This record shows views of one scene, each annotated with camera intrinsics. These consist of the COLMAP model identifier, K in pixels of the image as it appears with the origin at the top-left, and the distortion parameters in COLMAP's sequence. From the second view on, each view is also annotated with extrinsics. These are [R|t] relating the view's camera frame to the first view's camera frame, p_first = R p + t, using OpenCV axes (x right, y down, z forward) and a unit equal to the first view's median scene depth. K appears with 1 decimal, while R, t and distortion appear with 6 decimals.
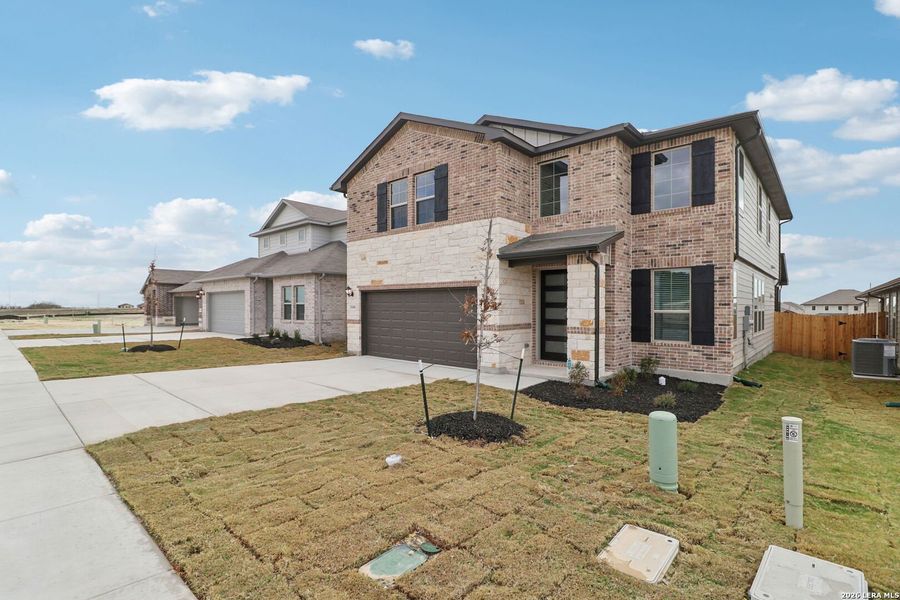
lens RADIAL K [[425.4, 0, 435.6], [0, 425.4, 299.4], [0, 0, 1]] dist [0.000240, -0.000496]
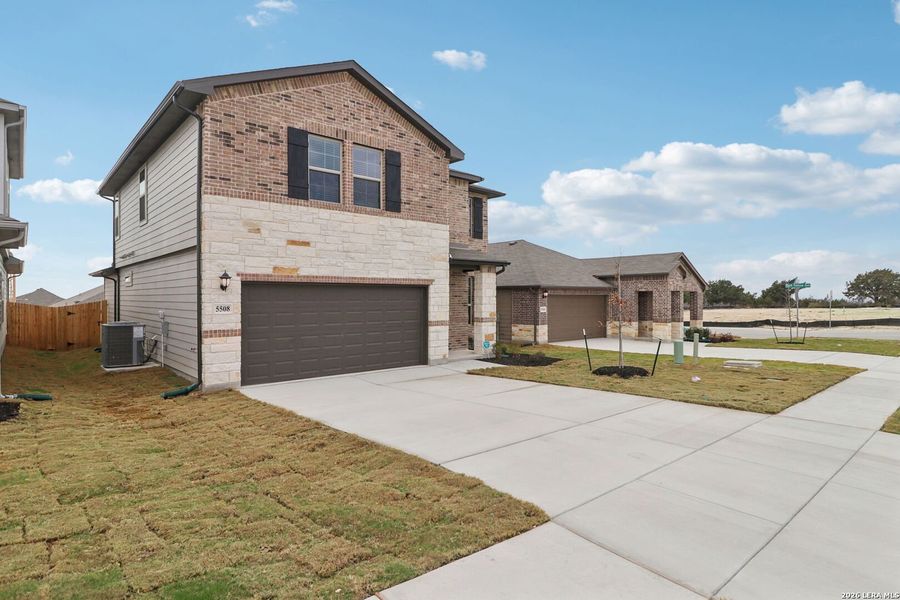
lens RADIAL K [[493.5, 0, 449.7], [0, 493.5, 292.9], [0, 0, 1]] dist [0.001572, -0.010873]
pose [[0.096186, 0.004267, 0.995354, -0.967785], [-0.015101, 0.999882, -0.002827, -0.006973], [-0.995249, -0.014759, 0.096239, 0.720129]]
